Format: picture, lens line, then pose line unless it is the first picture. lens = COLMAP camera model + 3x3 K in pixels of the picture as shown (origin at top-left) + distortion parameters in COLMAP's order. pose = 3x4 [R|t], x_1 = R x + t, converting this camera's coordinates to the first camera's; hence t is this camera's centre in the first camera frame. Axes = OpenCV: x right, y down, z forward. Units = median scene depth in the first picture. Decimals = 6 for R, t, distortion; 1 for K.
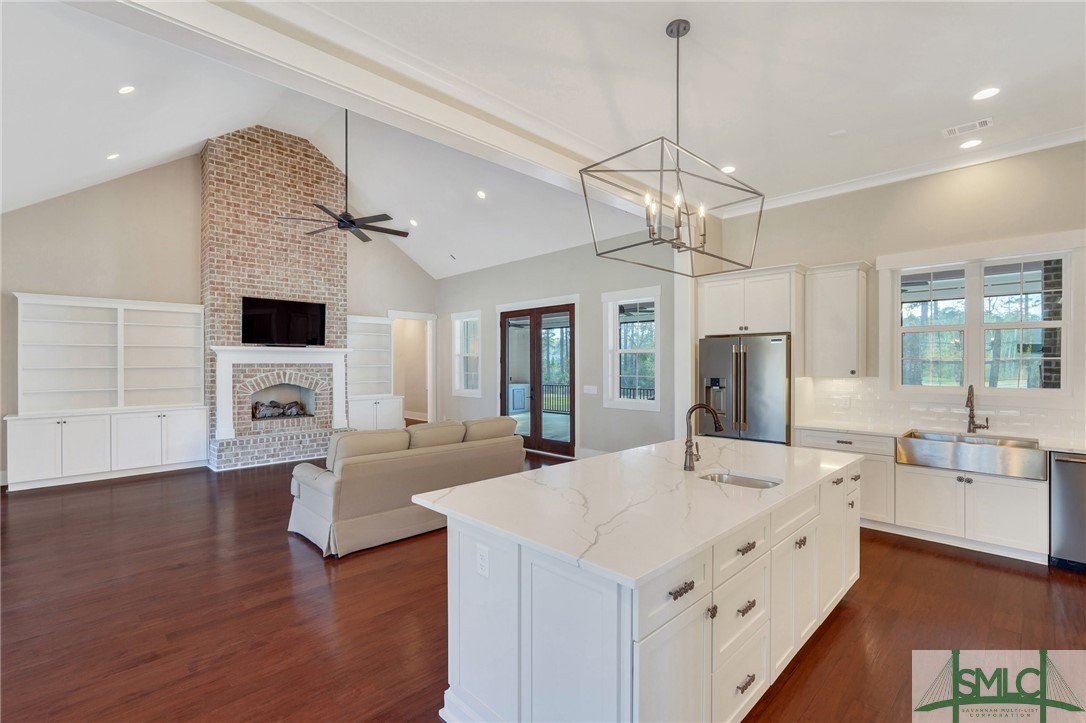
lens RADIAL K [[486.9, 0, 544.9], [0, 486.9, 362.9], [0, 0, 1]] dist [-0.004852, 0.004995]
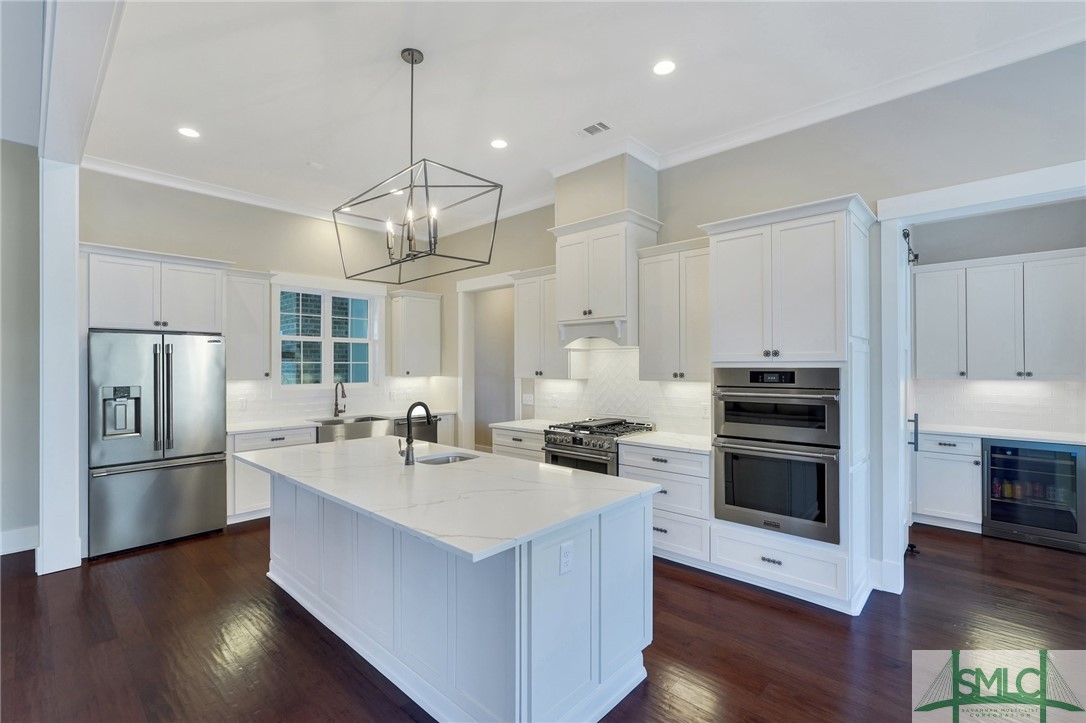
lens RADIAL K [[486.9, 0, 536.5], [0, 486.9, 361.7], [0, 0, 1]] dist [-0.004852, 0.004995]
pose [[-0.039949, 0.006685, 0.999179, -0.471184], [0.002282, 0.999976, -0.006599, -0.001051], [-0.999199, 0.002017, -0.039963, 0.447443]]
